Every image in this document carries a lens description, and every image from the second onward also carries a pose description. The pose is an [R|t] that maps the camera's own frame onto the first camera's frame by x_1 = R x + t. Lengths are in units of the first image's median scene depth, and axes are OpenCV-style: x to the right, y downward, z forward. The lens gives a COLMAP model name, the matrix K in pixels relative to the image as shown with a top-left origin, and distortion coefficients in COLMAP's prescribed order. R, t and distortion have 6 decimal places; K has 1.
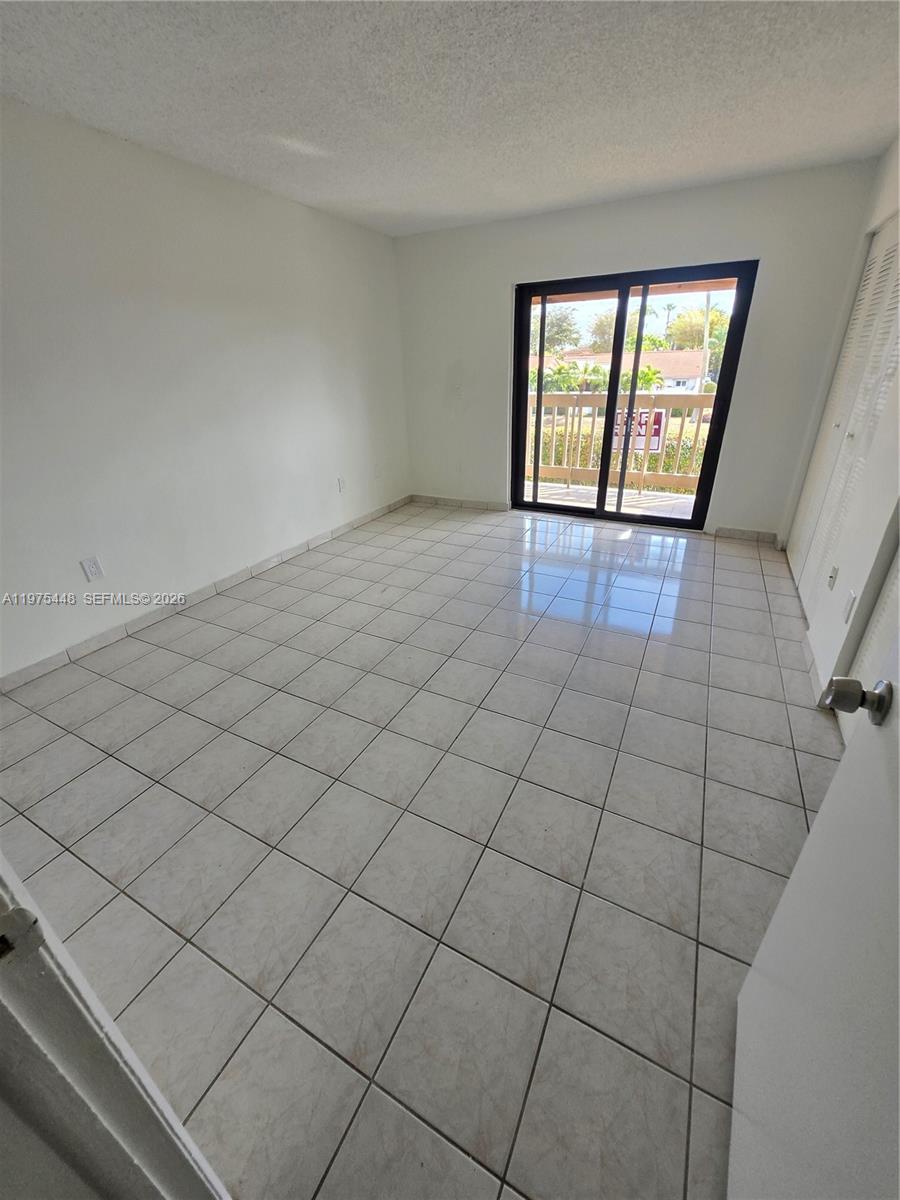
lens RADIAL K [[473.5, 0, 464.3], [0, 473.5, 587.2], [0, 0, 1]] dist [0.000738, -0.000018]
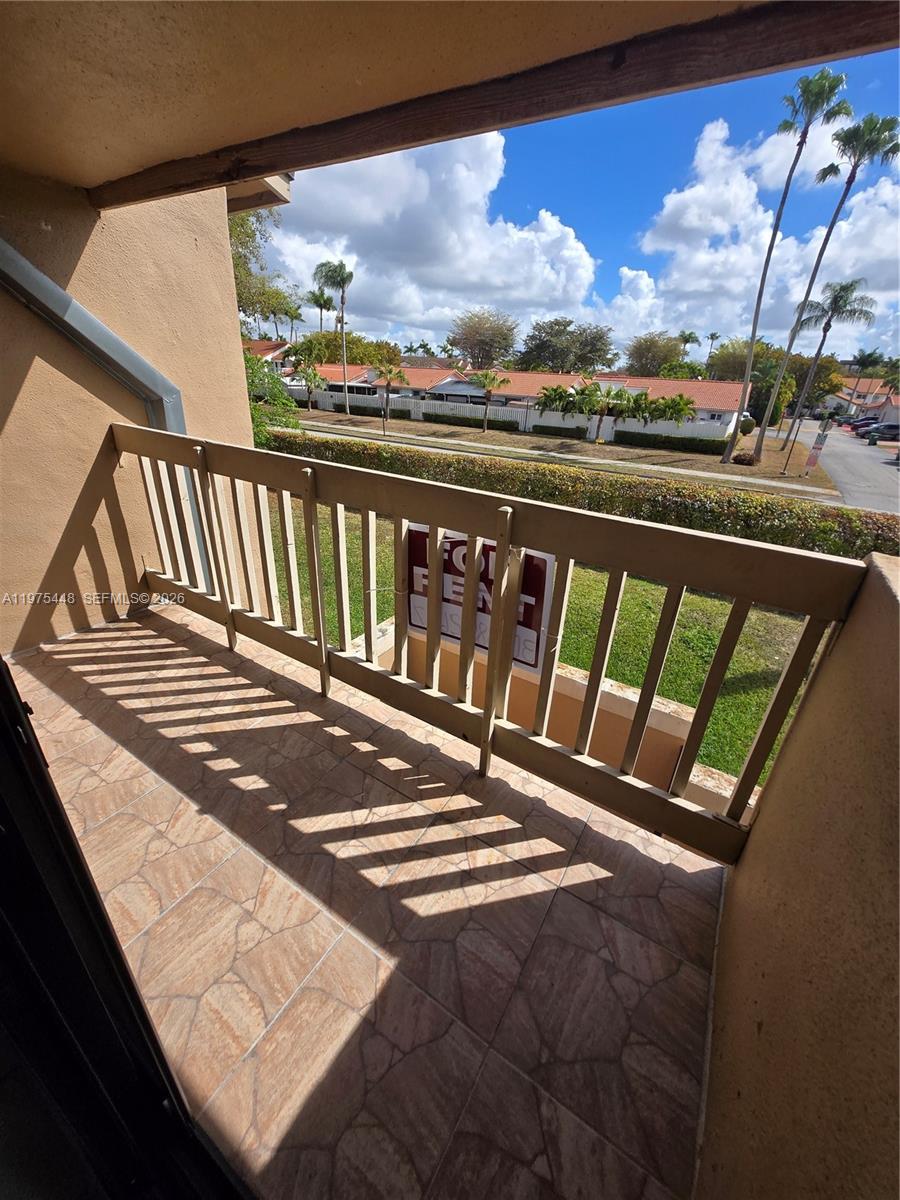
lens RADIAL K [[473.5, 0, 459.7], [0, 473.5, 591.1], [0, 0, 1]] dist [0.000738, -0.000018]
pose [[0.993637, 0.105683, -0.038941, 0.763240], [-0.106141, 0.994302, -0.009898, -0.691656], [0.037673, 0.013968, 0.999192, 1.464949]]
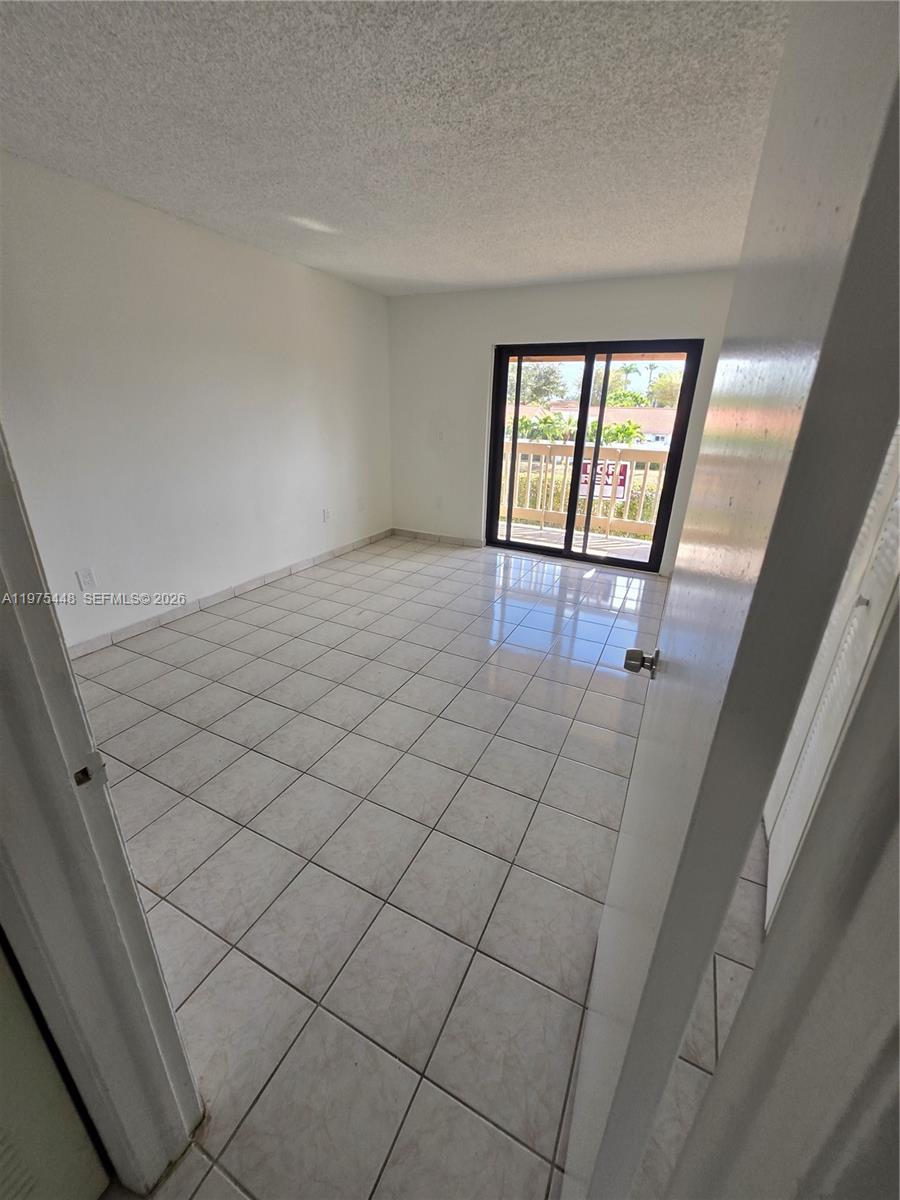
lens RADIAL K [[473.5, 0, 463.2], [0, 473.5, 595.0], [0, 0, 1]] dist [0.000738, -0.000018]
pose [[0.998347, 0.044822, 0.035965, 0.030978], [-0.042387, 0.996931, -0.065817, 0.035079], [-0.038804, 0.064183, 0.997183, -0.104953]]
